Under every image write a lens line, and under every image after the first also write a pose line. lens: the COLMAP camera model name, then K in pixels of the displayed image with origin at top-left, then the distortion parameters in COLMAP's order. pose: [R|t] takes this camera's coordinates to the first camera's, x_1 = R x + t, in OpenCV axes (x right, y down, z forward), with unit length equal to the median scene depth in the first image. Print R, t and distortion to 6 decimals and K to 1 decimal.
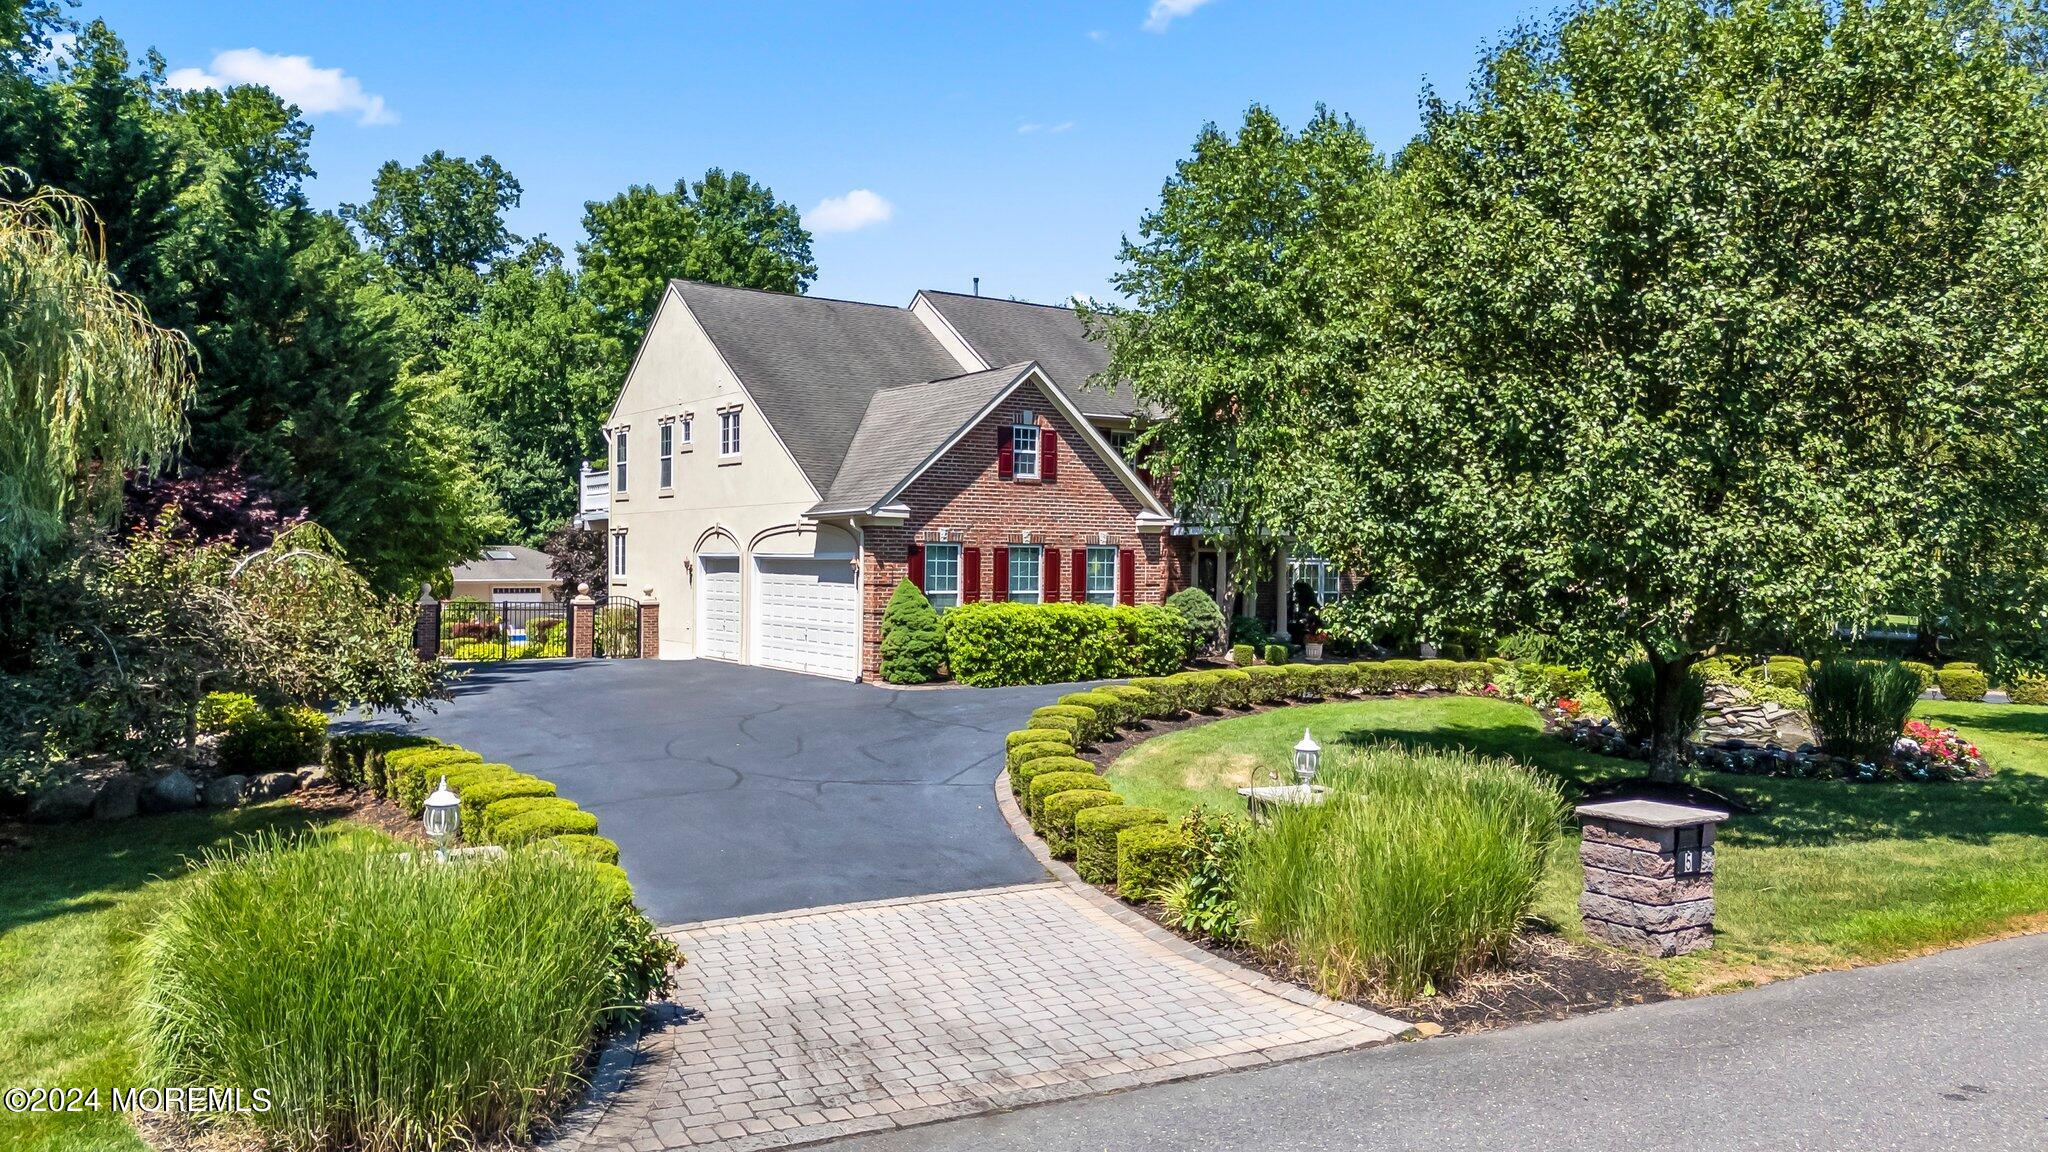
lens RADIAL K [[1550.8, 0, 1026.5], [0, 1550.8, 575.3], [0, 0, 1]] dist [0.042528, -0.010502]
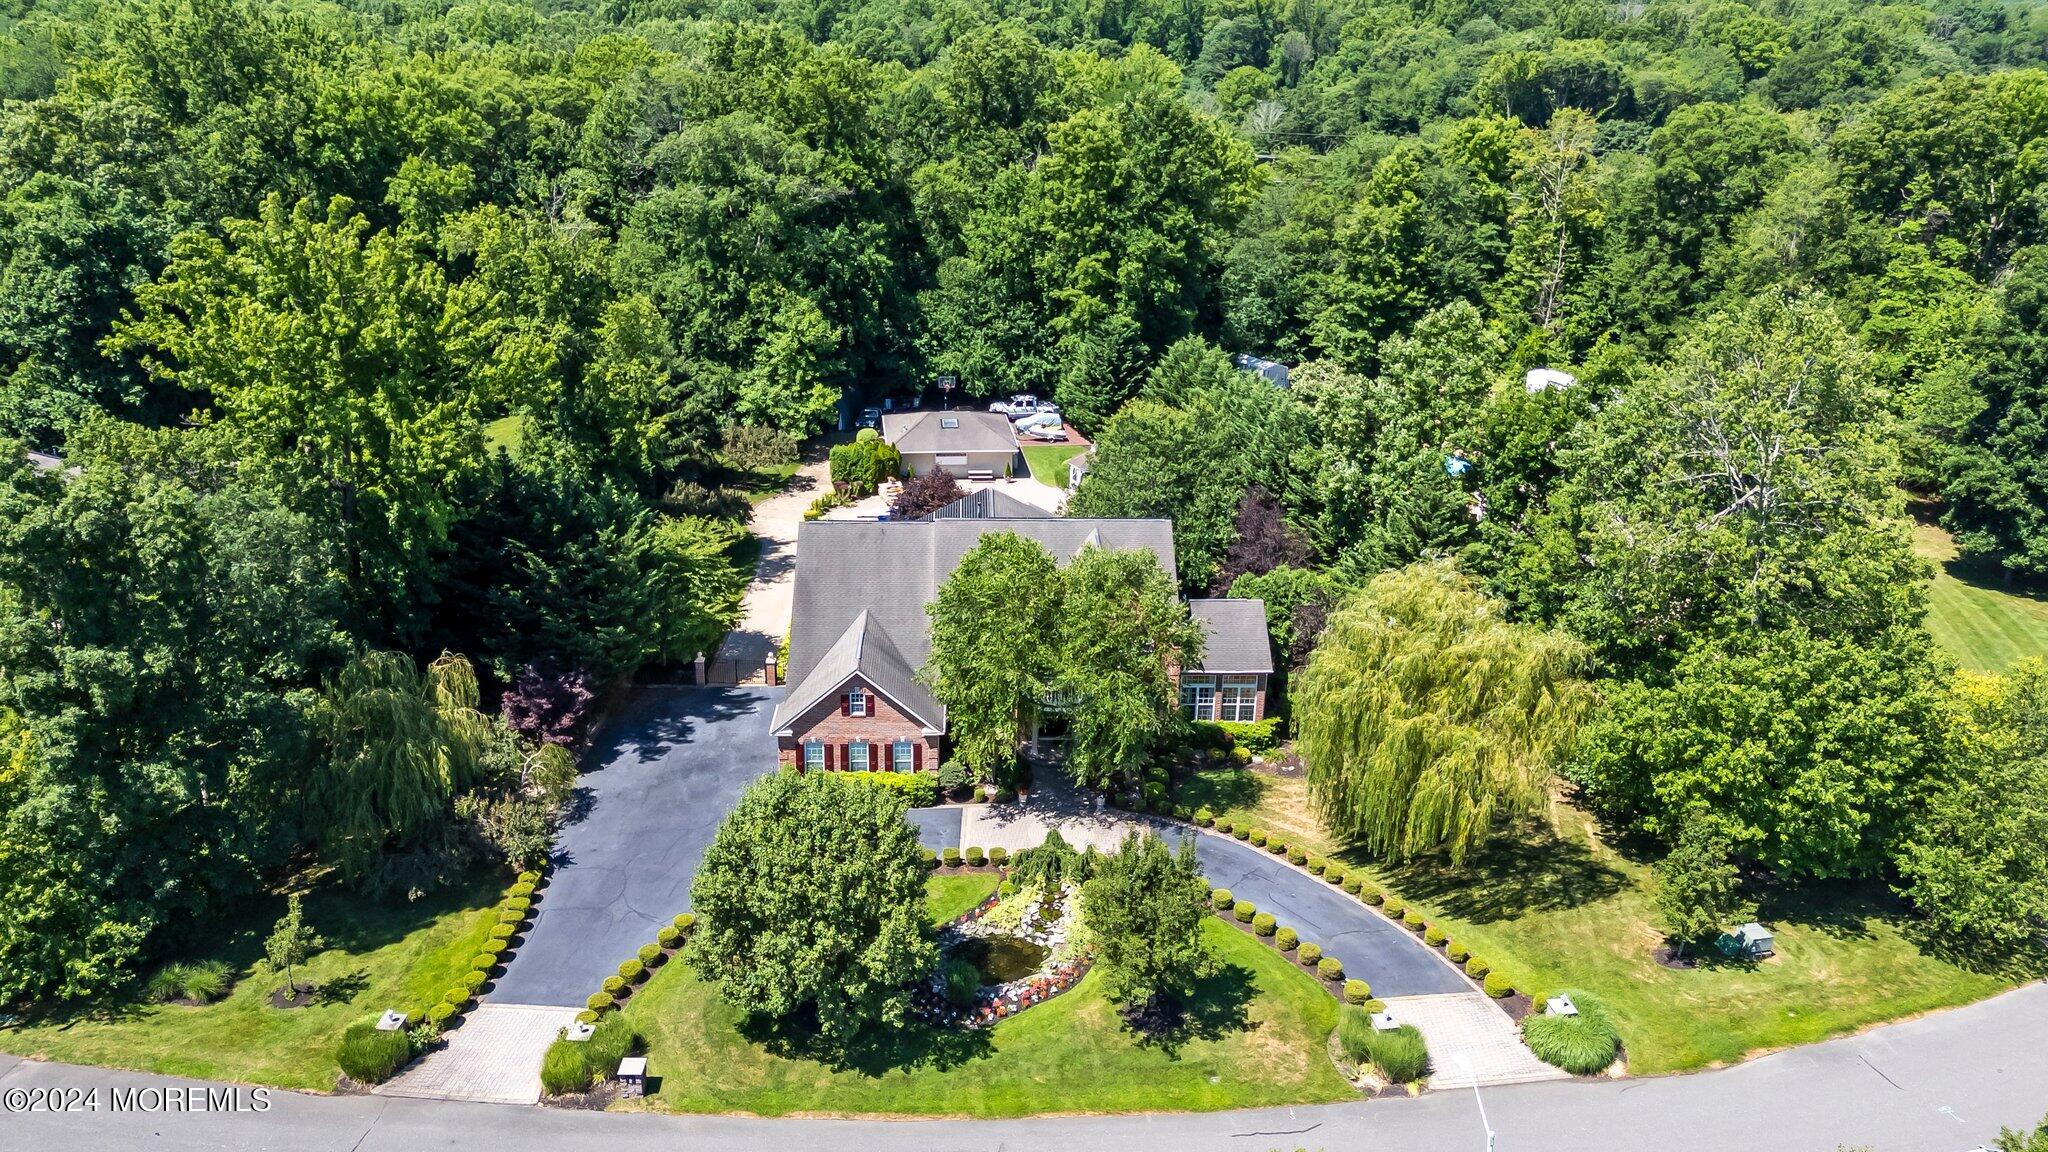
lens RADIAL K [[1550.8, 0, 1026.3], [0, 1550.8, 571.8], [0, 0, 1]] dist [0.042528, -0.010502]
pose [[0.859143, 0.189410, -0.475391, 1.185493], [-0.018647, 0.939949, 0.340806, -0.985989], [0.511395, -0.283936, 0.811083, -0.566208]]
